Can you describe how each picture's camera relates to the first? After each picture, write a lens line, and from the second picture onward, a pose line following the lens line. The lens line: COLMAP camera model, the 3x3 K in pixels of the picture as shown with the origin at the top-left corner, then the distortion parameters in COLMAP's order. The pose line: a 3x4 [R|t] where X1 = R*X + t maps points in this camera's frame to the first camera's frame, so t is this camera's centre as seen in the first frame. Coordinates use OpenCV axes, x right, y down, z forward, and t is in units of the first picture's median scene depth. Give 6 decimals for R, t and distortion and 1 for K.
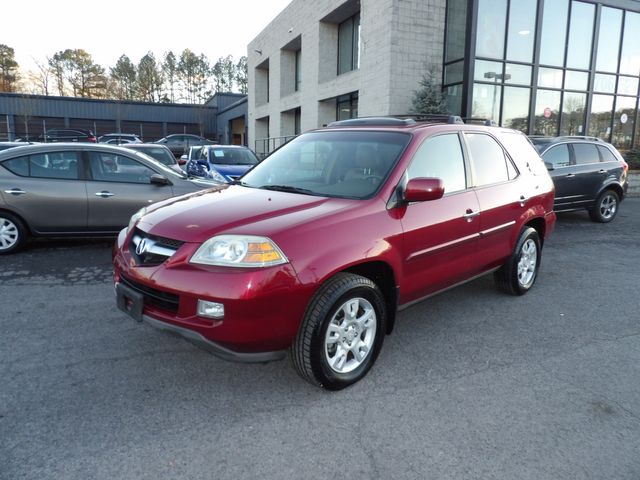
lens RADIAL K [[447.5, 0, 324.0], [0, 447.5, 236.9], [0, 0, 1]] dist [-0.023319, 0.029008]
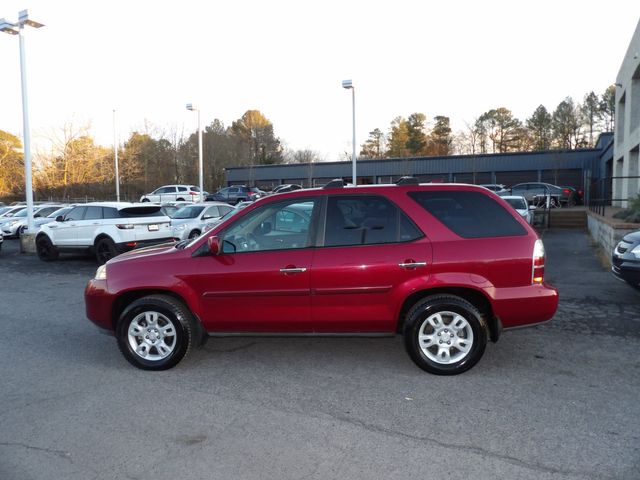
lens RADIAL K [[447.5, 0, 322.1], [0, 447.5, 240.7], [0, 0, 1]] dist [-0.023319, 0.029008]
pose [[0.641699, 0.042010, -0.765806, 0.790824], [-0.115601, 0.992389, -0.042427, -0.052522], [0.758195, 0.115753, 0.641671, 0.211726]]
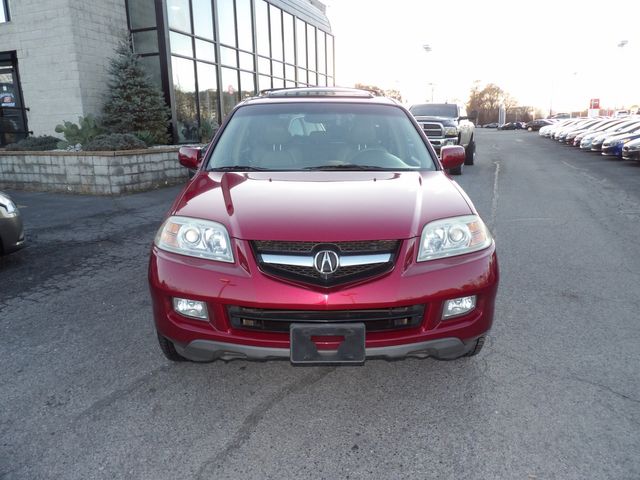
lens RADIAL K [[447.5, 0, 321.3], [0, 447.5, 236.1], [0, 0, 1]] dist [-0.023319, 0.029008]
pose [[0.695527, -0.185524, 0.694135, -0.439585], [0.151984, 0.982217, 0.110232, -0.047120], [-0.702241, 0.028828, 0.711355, 0.244653]]
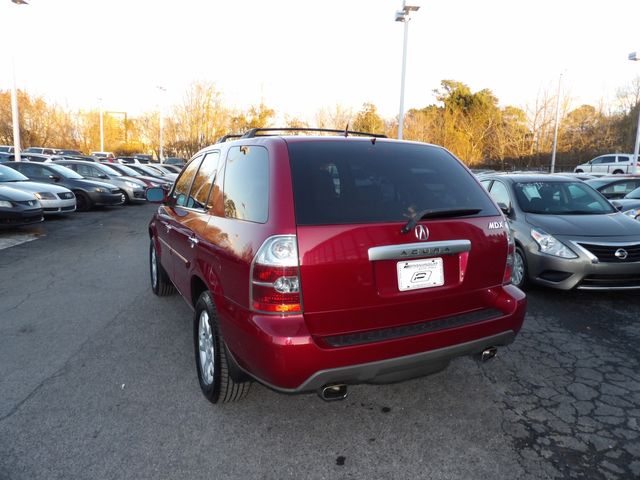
lens RADIAL K [[447.5, 0, 322.2], [0, 447.5, 237.7], [0, 0, 1]] dist [-0.023319, 0.029008]
pose [[-0.303418, 0.120375, -0.945223, 0.811450], [-0.204079, 0.960760, 0.187863, -0.196782], [0.930747, 0.249902, -0.266946, 1.064996]]
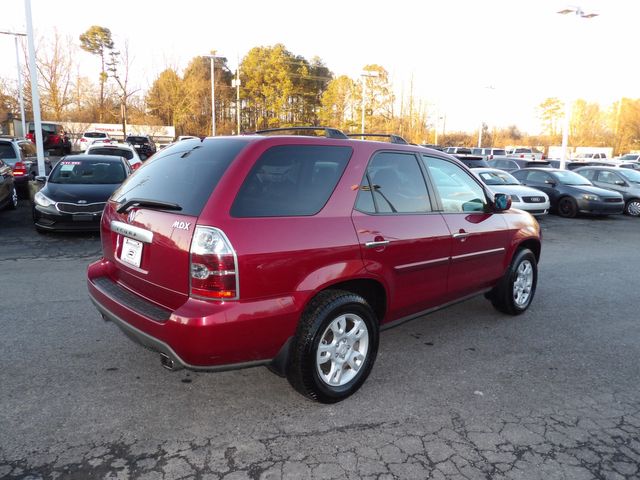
lens RADIAL K [[447.5, 0, 319.5], [0, 447.5, 237.3], [0, 0, 1]] dist [-0.023319, 0.029008]
pose [[-0.999285, -0.037418, 0.005468, 0.140634], [-0.033271, 0.938685, 0.343167, -0.300997], [-0.017974, 0.342740, -0.939258, 1.528172]]
